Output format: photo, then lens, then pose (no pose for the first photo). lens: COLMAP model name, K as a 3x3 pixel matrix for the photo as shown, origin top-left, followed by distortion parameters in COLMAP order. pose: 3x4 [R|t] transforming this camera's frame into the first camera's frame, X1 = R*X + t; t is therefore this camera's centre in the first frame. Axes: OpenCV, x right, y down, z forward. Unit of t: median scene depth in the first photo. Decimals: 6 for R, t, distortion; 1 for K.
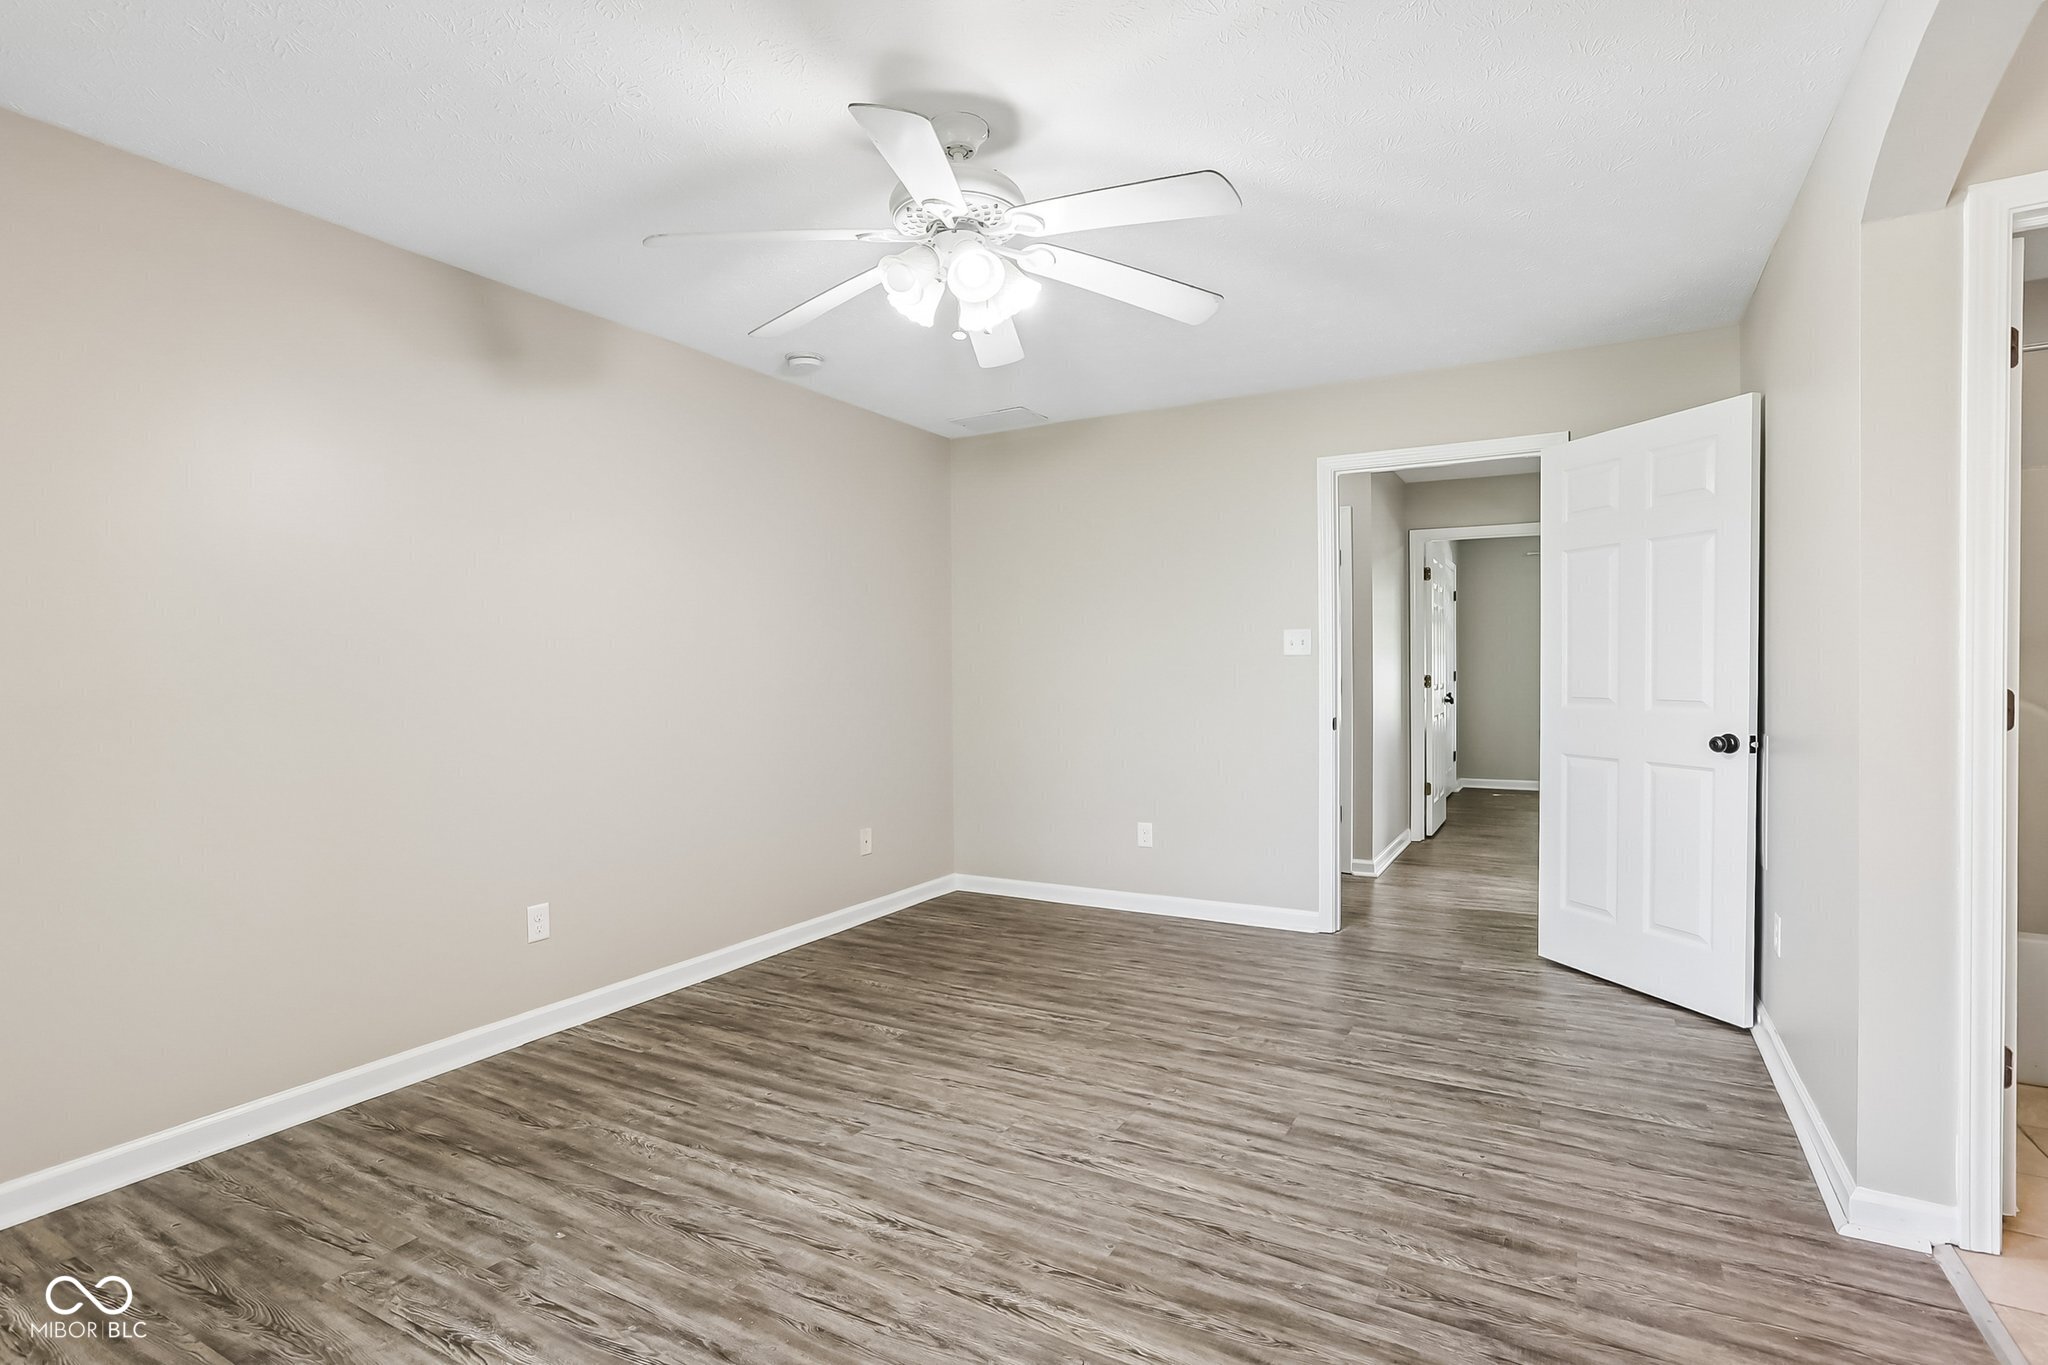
lens RADIAL K [[1030.6, 0, 1077.2], [0, 1030.6, 677.6], [0, 0, 1]] dist [-0.034910, 0.018670]
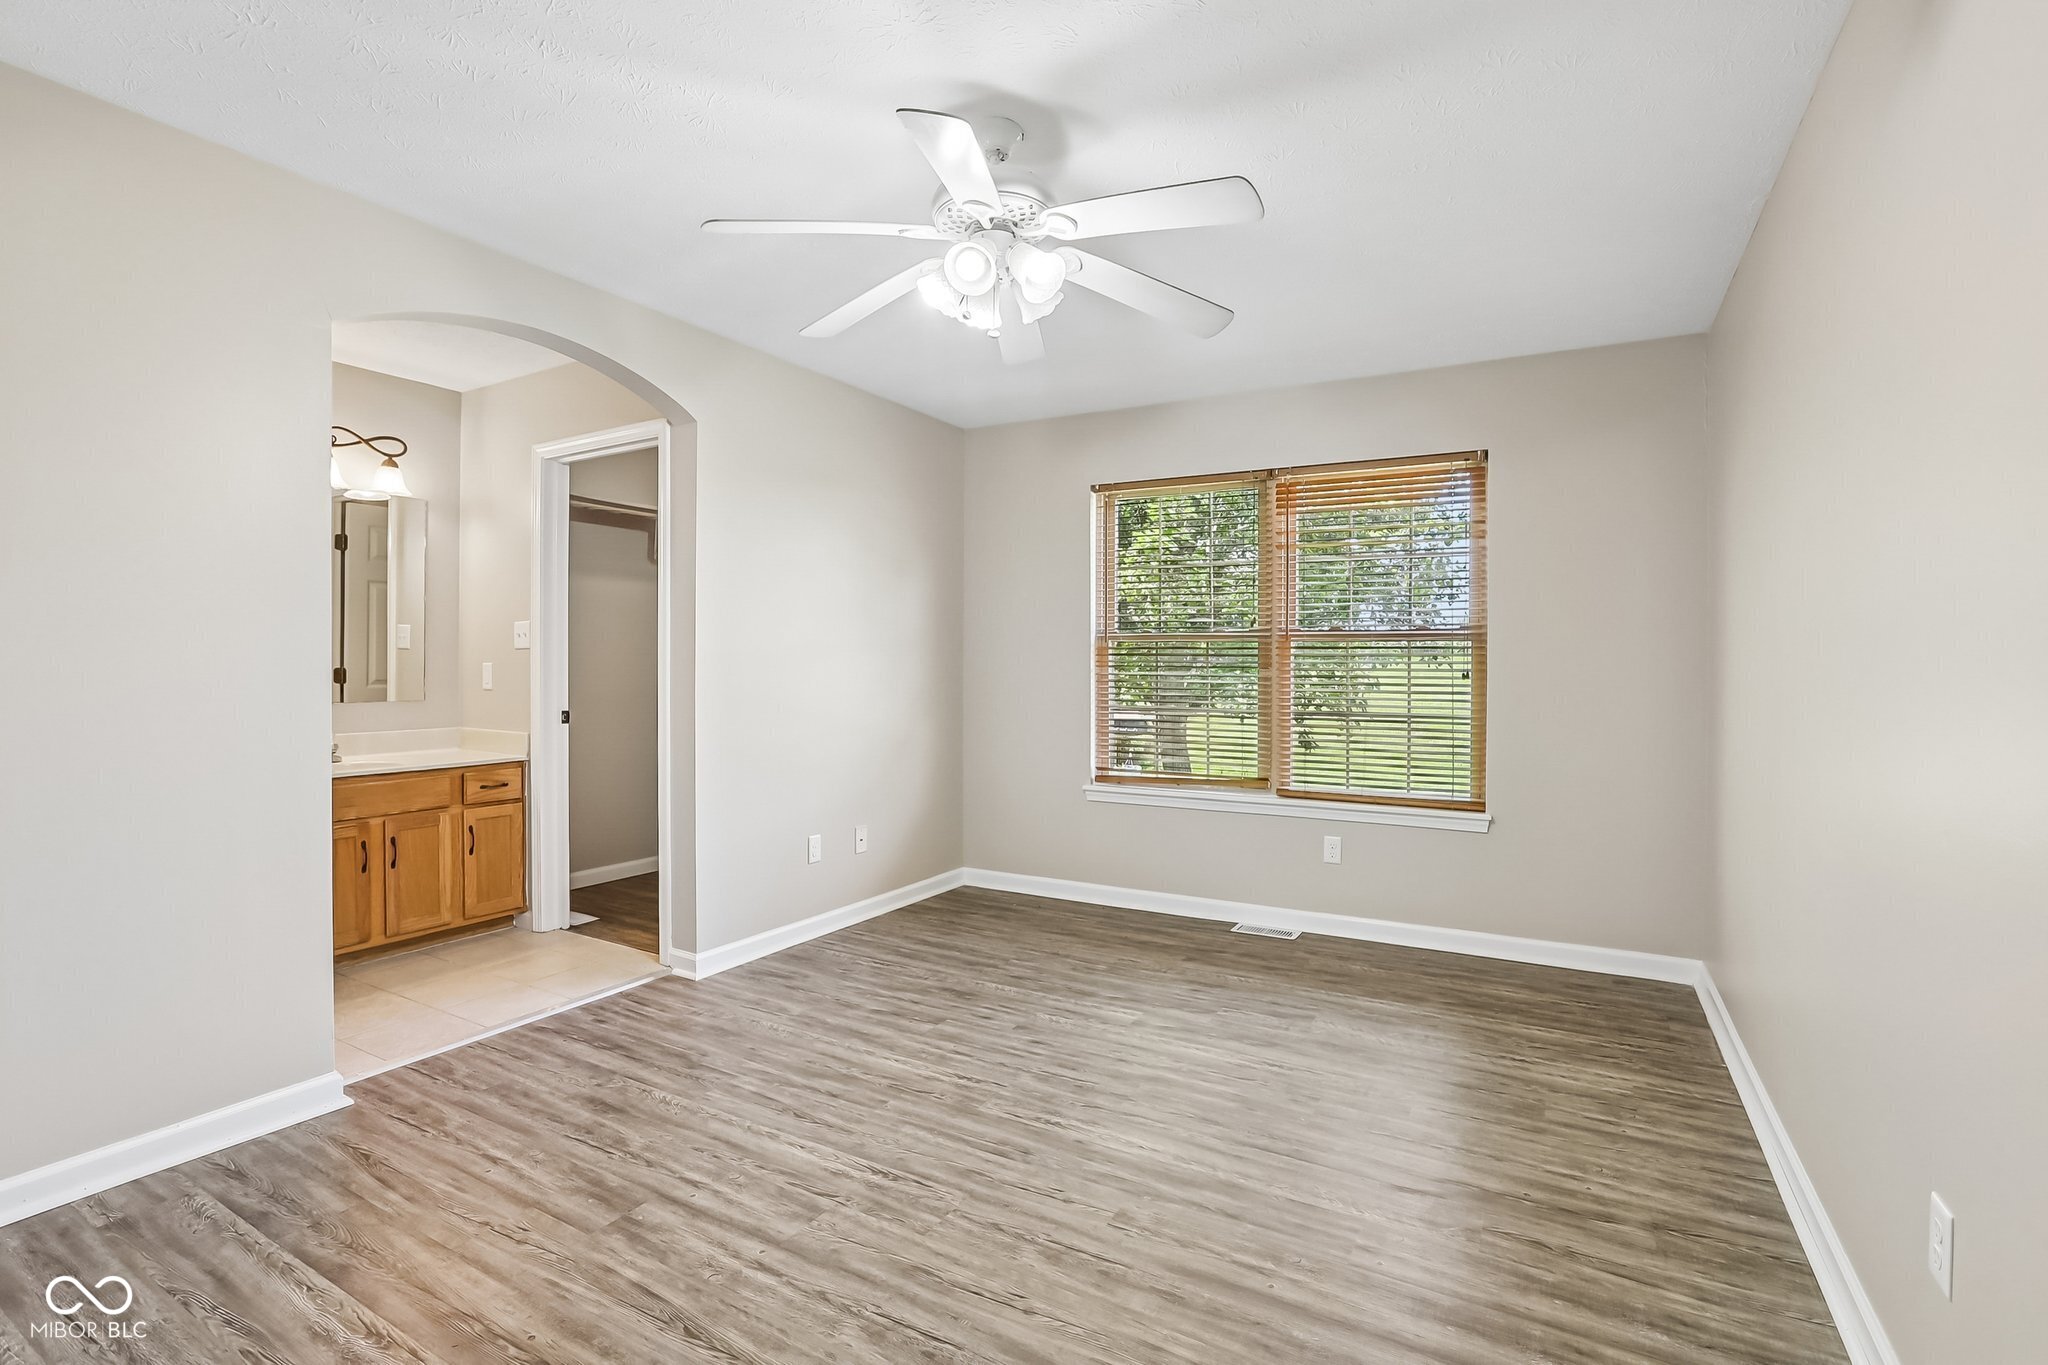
lens RADIAL K [[987.8, 0, 1065.6], [0, 987.8, 667.4], [0, 0, 1]] dist [-0.082206, 0.046555]
pose [[-0.999874, 0.003533, 0.015499, -0.179116], [0.003699, 0.999936, 0.010677, -0.037712], [-0.015460, 0.010733, -0.999823, 1.775799]]
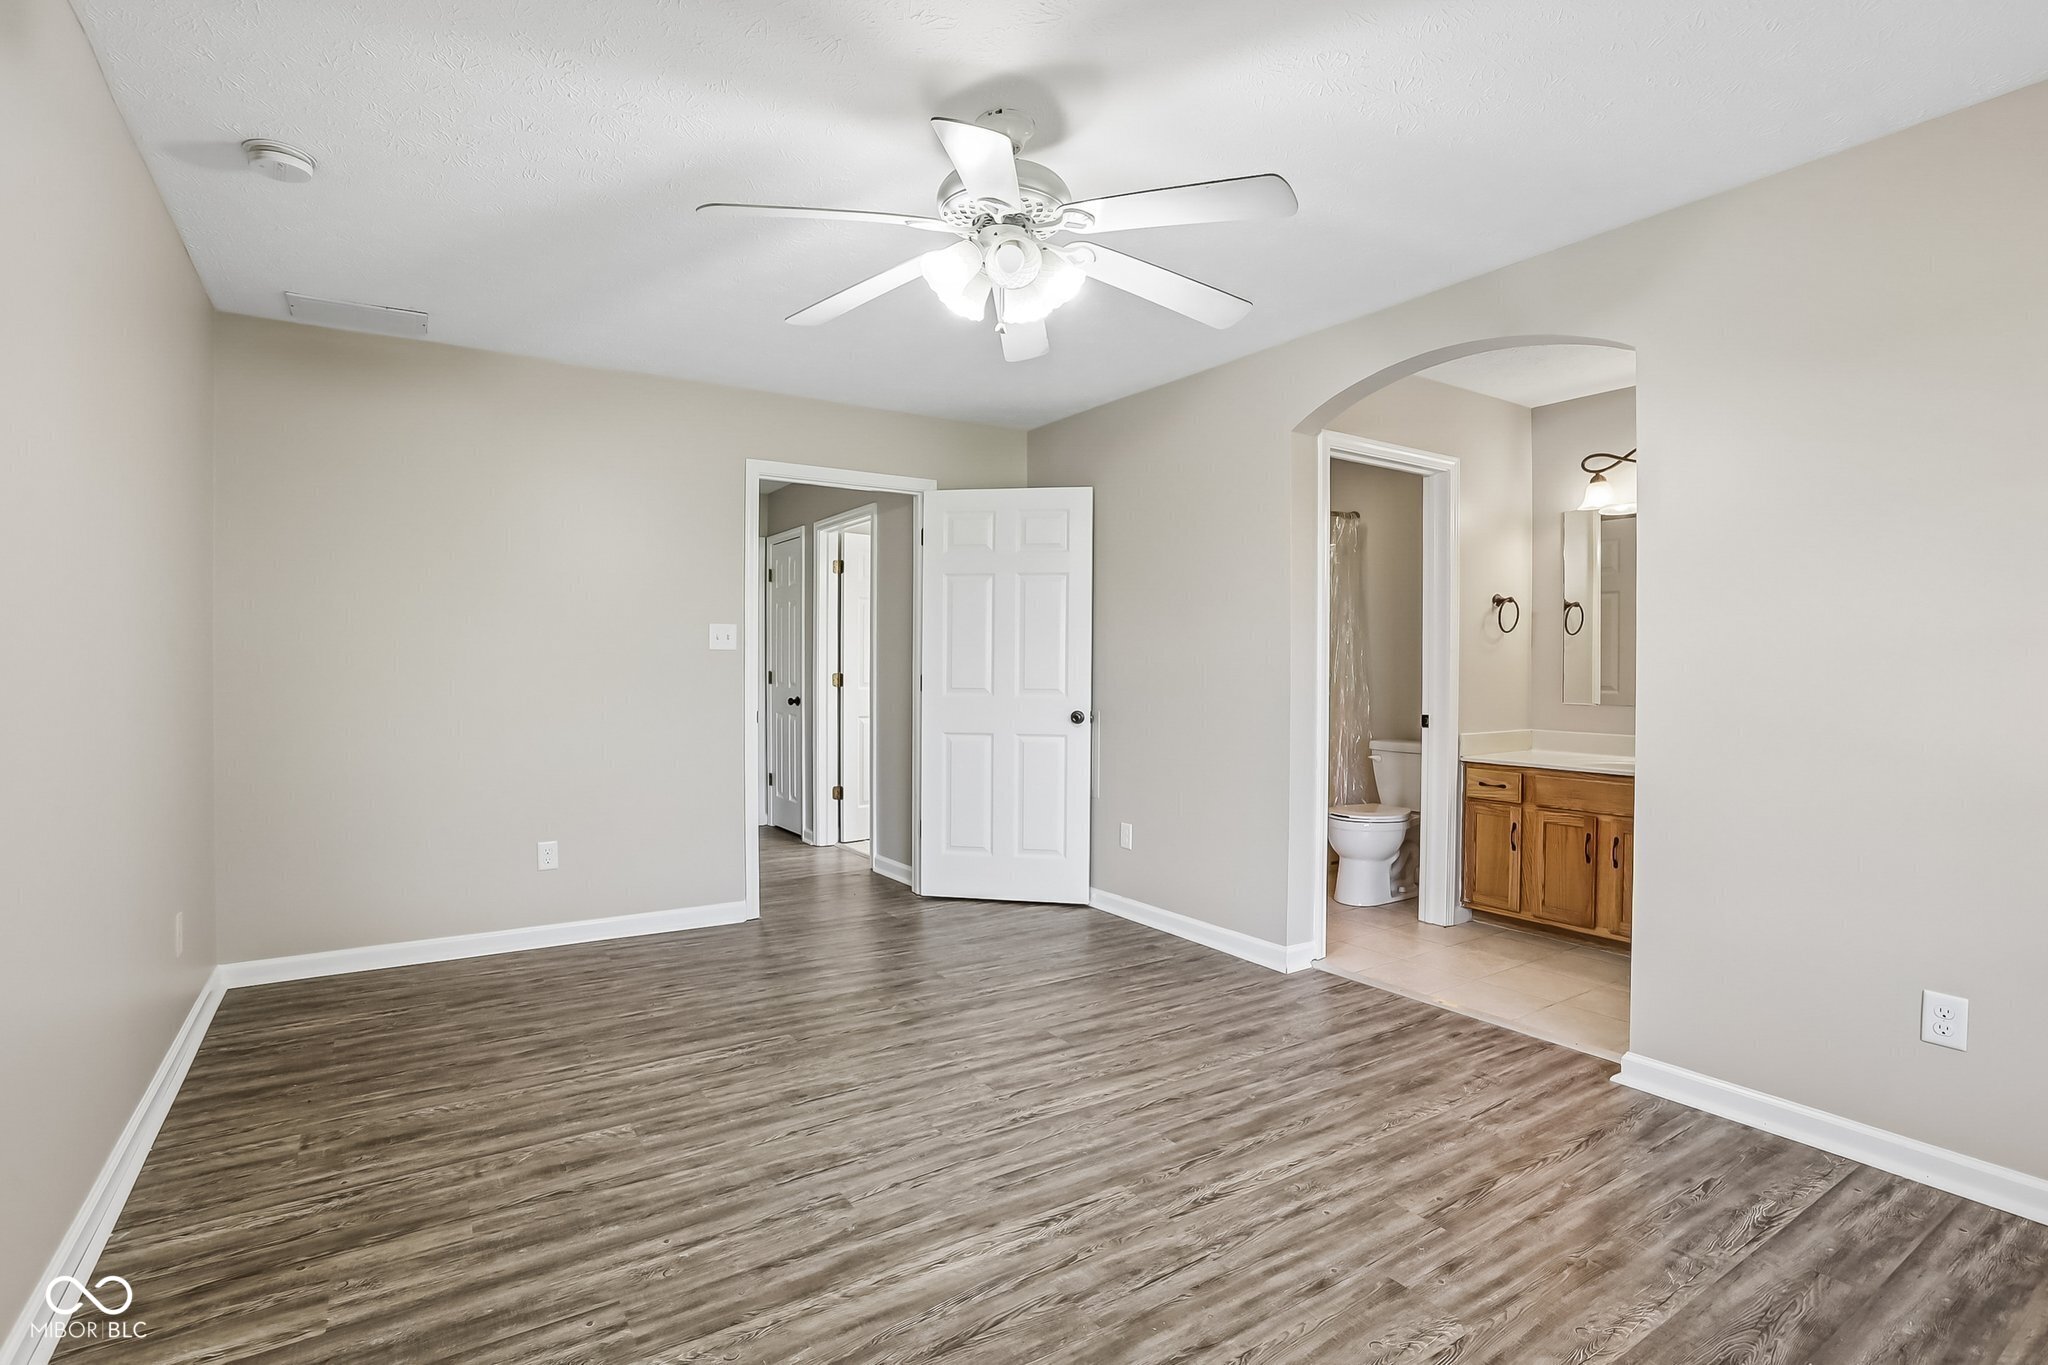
lens RADIAL K [[929.7, 0, 1040.6], [0, 929.7, 672.3], [0, 0, 1]] dist [-0.057393, 0.021790]
pose [[0.473274, 0.003581, 0.880908, -0.817277], [-0.003786, 0.999991, -0.002031, -0.021640], [-0.880907, -0.002374, 0.473283, 0.457161]]
